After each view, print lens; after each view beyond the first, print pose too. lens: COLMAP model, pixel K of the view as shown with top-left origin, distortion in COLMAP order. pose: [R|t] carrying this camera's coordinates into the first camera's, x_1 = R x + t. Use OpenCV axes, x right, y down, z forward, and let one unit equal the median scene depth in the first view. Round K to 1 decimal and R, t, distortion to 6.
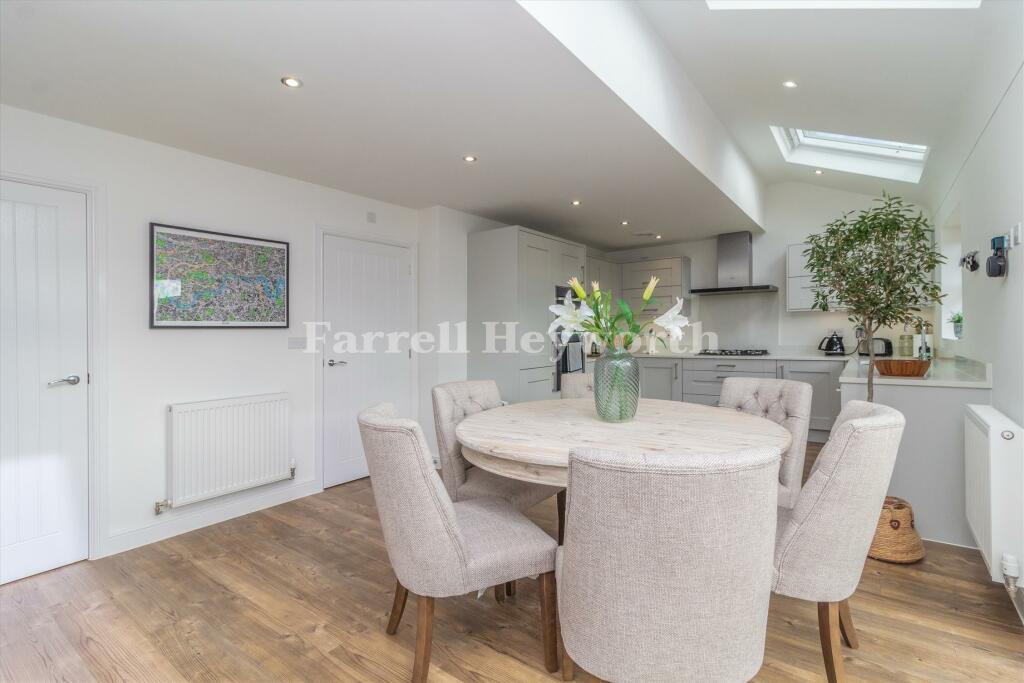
lens RADIAL K [[470.7, 0, 515.3], [0, 470.7, 335.3], [0, 0, 1]] dist [0.000903, 0.000026]
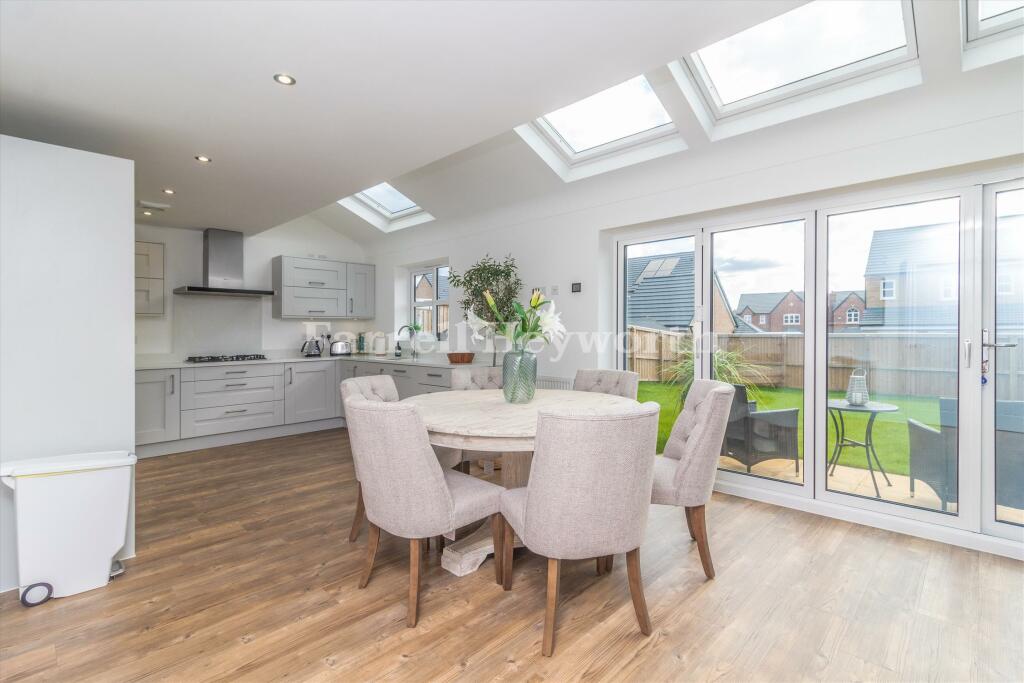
lens RADIAL K [[470.7, 0, 515.3], [0, 470.7, 335.3], [0, 0, 1]] dist [0.000903, 0.000026]
pose [[0.127998, 0.007620, 0.991745, -0.848898], [0.006956, 0.999939, -0.008580, 0.006272], [-0.991750, 0.007997, 0.127937, 0.666444]]
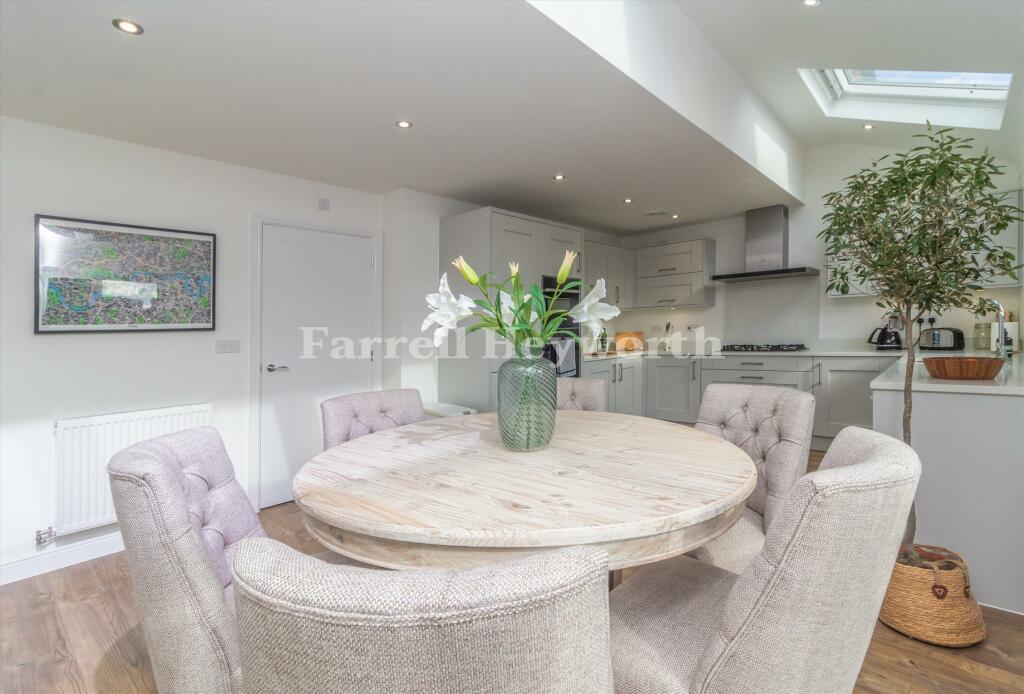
lens RADIAL K [[479.9, 0, 507.7], [0, 479.9, 344.0], [0, 0, 1]] dist [0.003071, -0.000098]
pose [[0.994600, -0.016121, -0.102525, 0.195810], [0.018744, 0.999520, 0.024674, -0.001424], [0.102078, -0.026462, 0.994424, 0.181948]]
